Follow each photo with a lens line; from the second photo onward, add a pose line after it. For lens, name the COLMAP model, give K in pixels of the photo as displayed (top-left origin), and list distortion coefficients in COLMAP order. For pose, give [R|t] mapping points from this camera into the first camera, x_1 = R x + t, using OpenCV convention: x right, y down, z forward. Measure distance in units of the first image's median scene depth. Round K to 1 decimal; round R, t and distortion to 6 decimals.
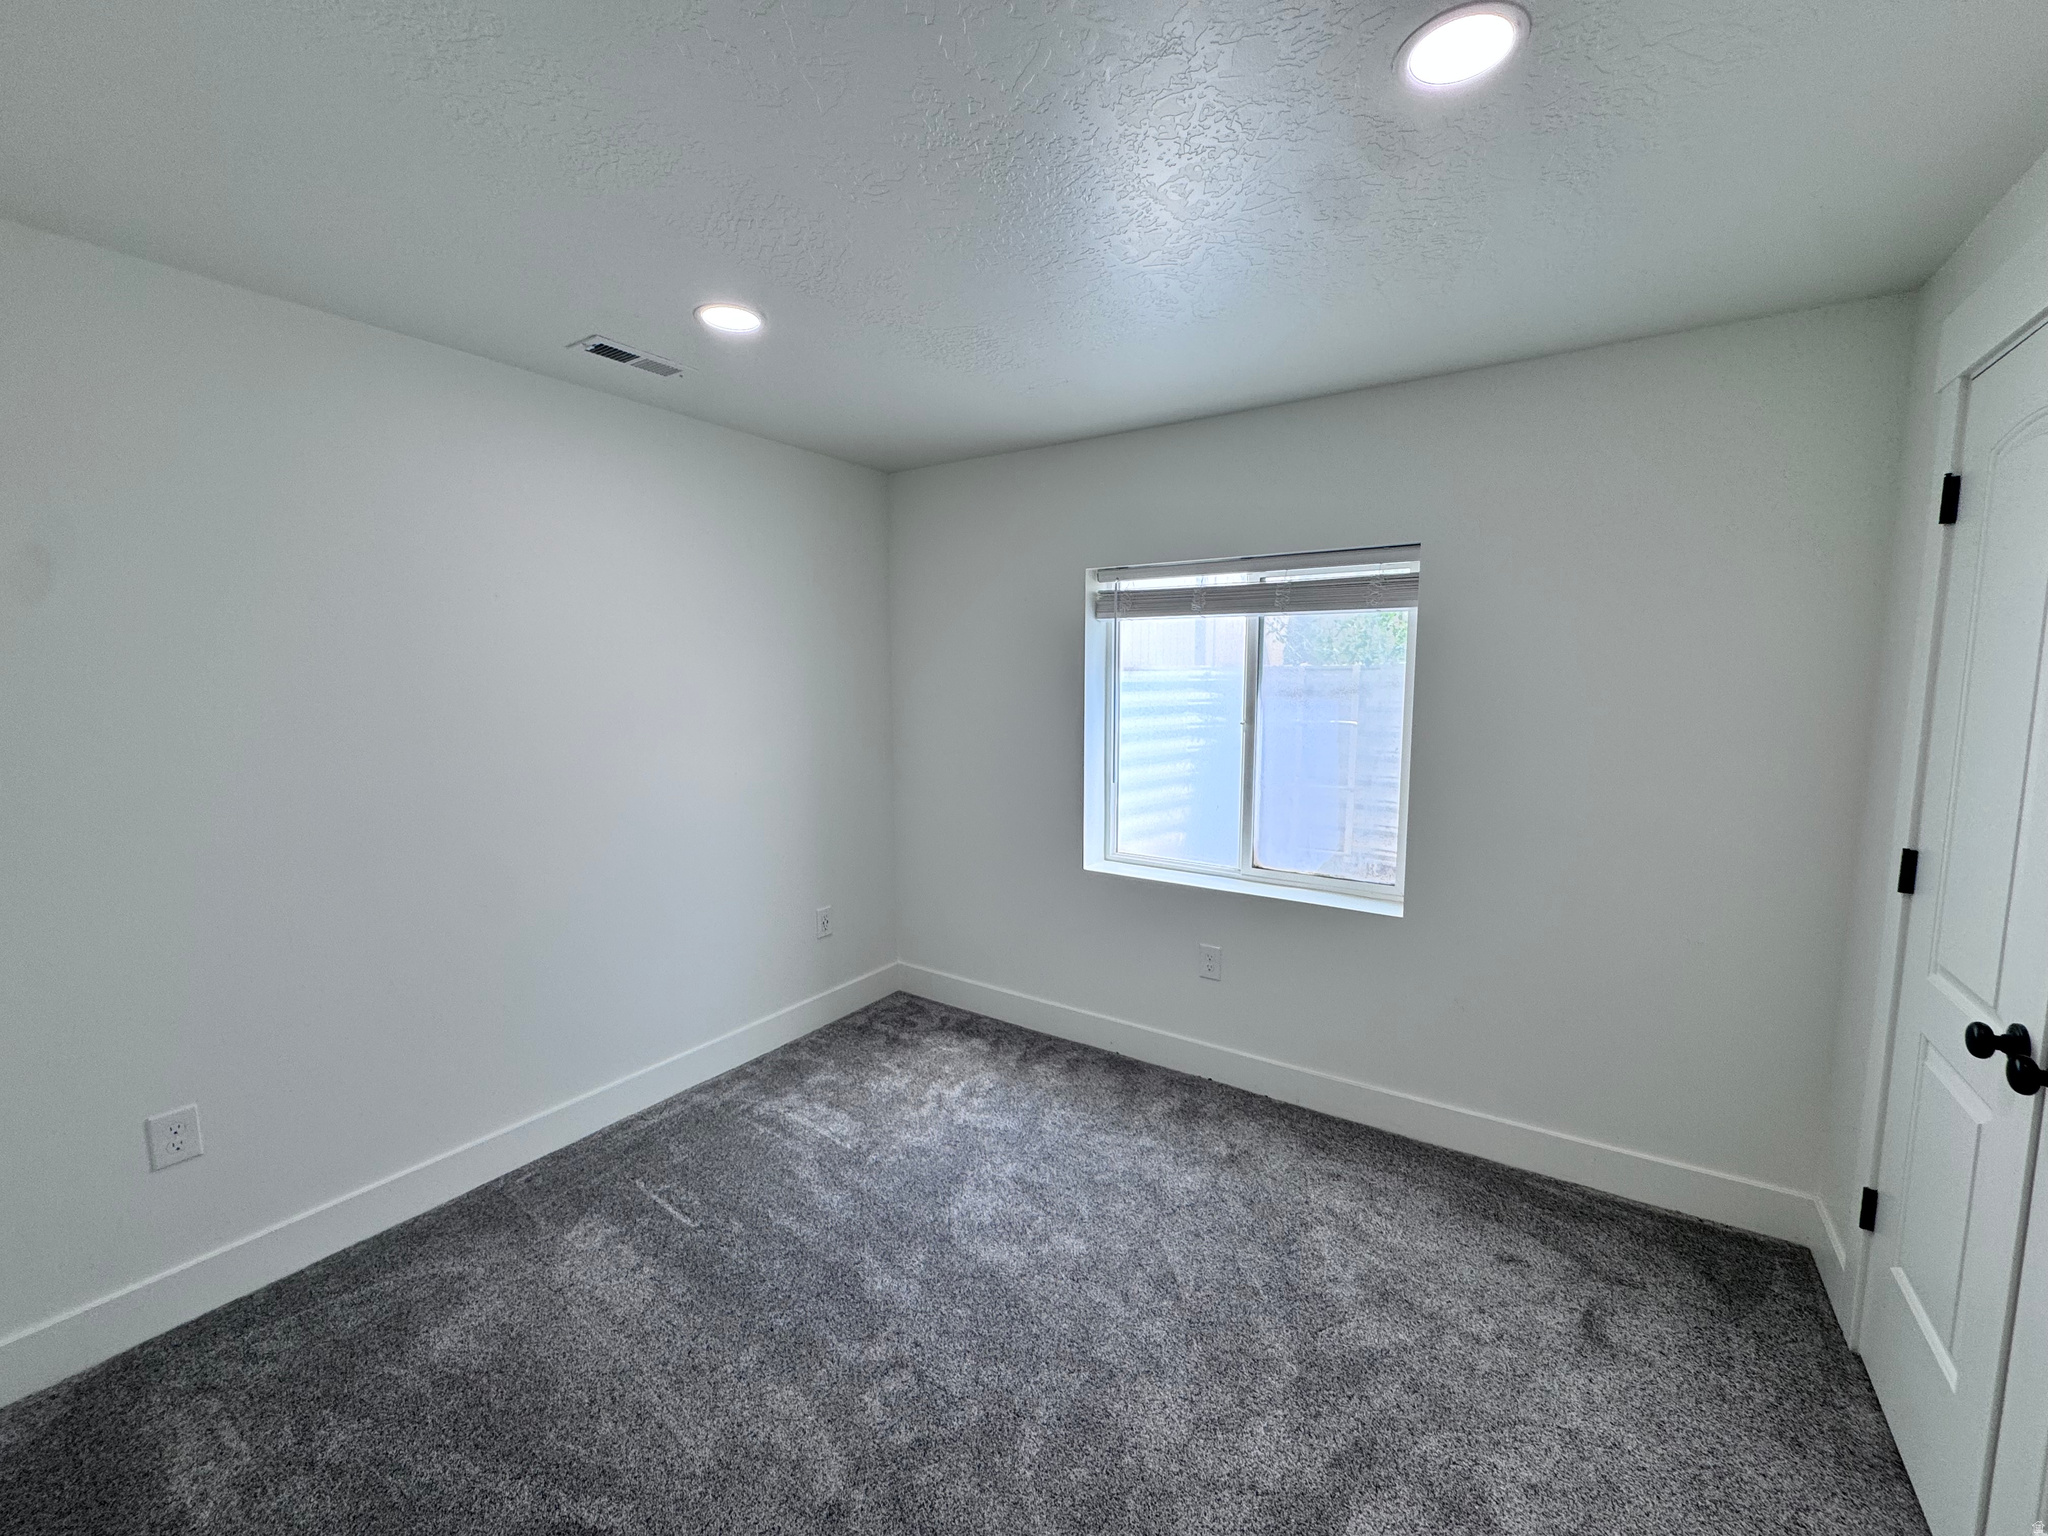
lens RADIAL K [[817.3, 0, 1026.5], [0, 817.3, 745.7], [0, 0, 1]] dist [-0.004255, 0.000801]
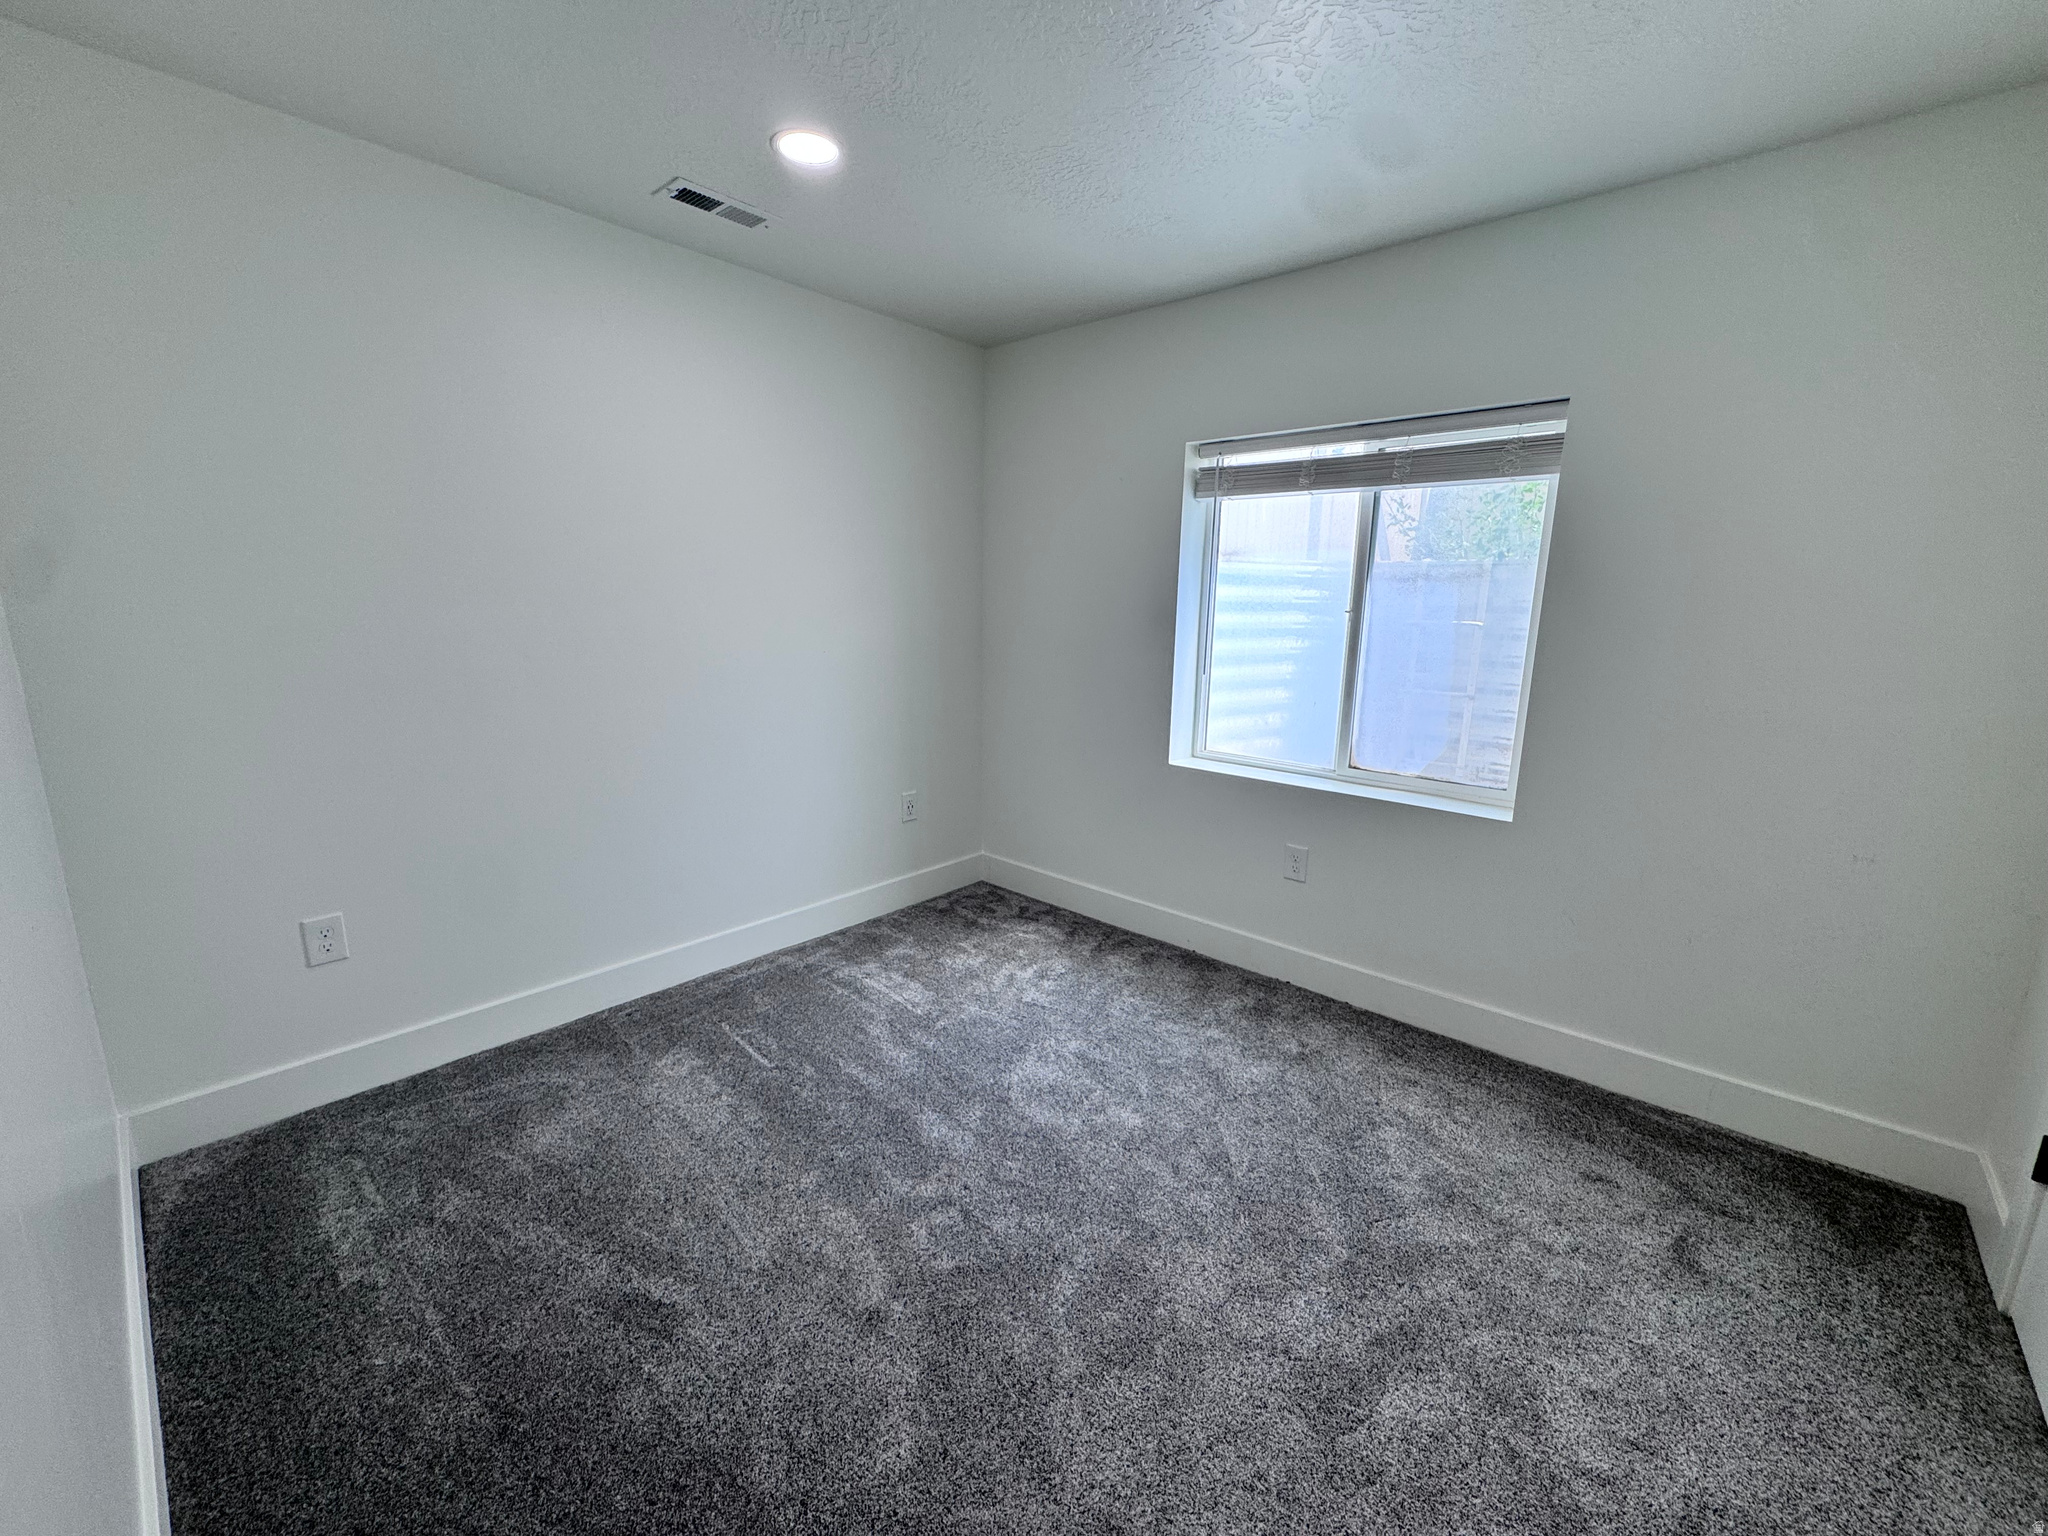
lens RADIAL K [[817.3, 0, 1033.1], [0, 817.3, 753.5], [0, 0, 1]] dist [-0.004255, 0.000801]
pose [[0.990735, 0.045409, -0.127992, 0.051471], [-0.033654, 0.995139, 0.092555, 0.082550], [0.131573, -0.087390, 0.987447, 0.037616]]
